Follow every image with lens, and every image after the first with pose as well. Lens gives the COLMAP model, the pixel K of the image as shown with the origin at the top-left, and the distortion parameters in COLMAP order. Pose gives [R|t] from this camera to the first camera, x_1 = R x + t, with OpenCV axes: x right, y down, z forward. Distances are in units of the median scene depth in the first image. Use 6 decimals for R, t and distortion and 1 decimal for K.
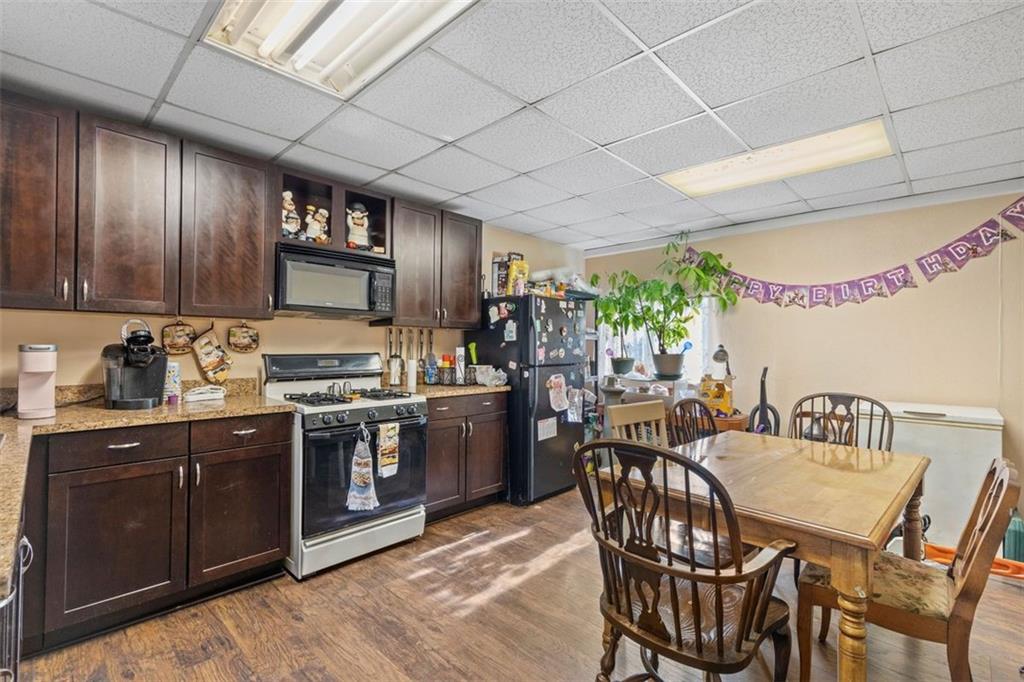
lens RADIAL K [[465.6, 0, 519.5], [0, 465.6, 343.9], [0, 0, 1]] dist [0.001928, 0.000013]
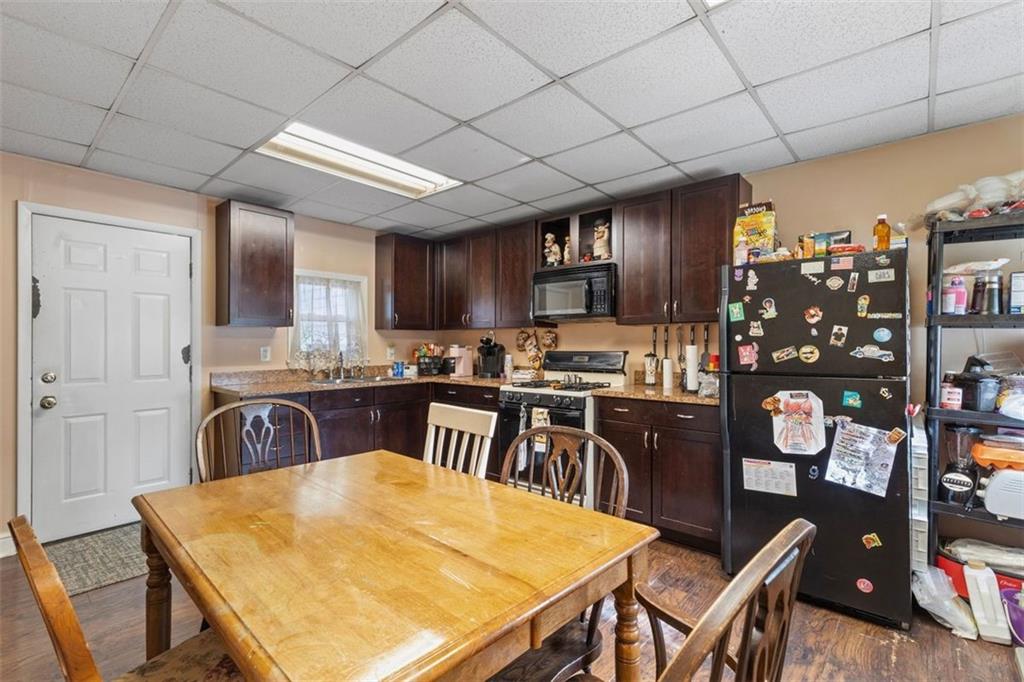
lens RADIAL K [[465.6, 0, 519.0], [0, 465.6, 342.8], [0, 0, 1]] dist [0.001928, 0.000013]
pose [[0.037210, -0.015105, -0.999193, 0.675853], [0.001898, 0.999885, -0.015045, 0.014394], [0.999306, -0.001337, 0.037234, 0.659163]]
